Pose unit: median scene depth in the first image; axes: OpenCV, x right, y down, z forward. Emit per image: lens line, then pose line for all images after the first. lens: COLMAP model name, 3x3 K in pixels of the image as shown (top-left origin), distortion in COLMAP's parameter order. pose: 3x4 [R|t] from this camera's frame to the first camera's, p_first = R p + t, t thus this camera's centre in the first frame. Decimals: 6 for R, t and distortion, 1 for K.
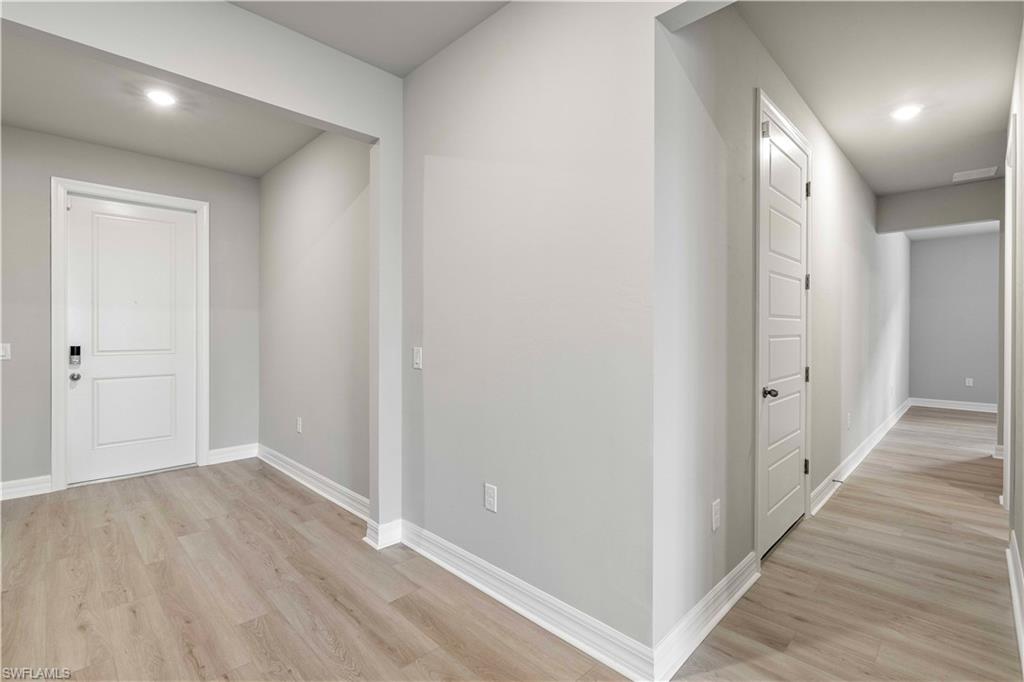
lens RADIAL K [[464.9, 0, 505.1], [0, 464.9, 339.5], [0, 0, 1]] dist [-0.005420, 0.001211]
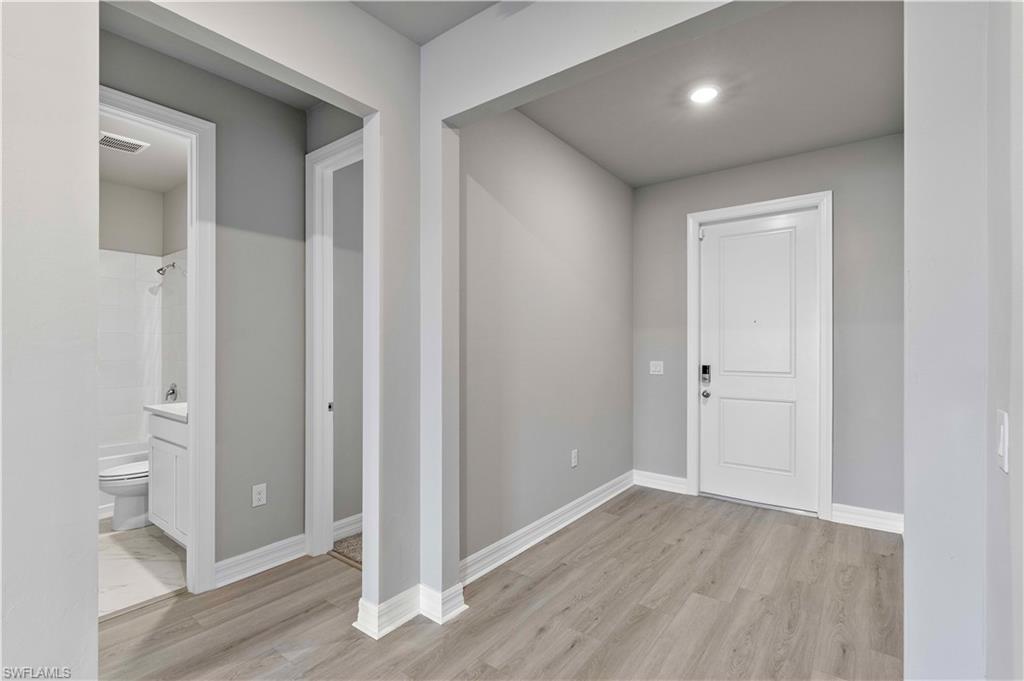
lens RADIAL K [[464.9, 0, 518.0], [0, 464.9, 347.0], [0, 0, 1]] dist [-0.005420, 0.001211]
pose [[0.152249, -0.007144, -0.988316, 0.087875], [-0.020115, 0.999744, -0.010325, -0.010215], [0.988137, 0.021452, 0.152067, 0.502010]]
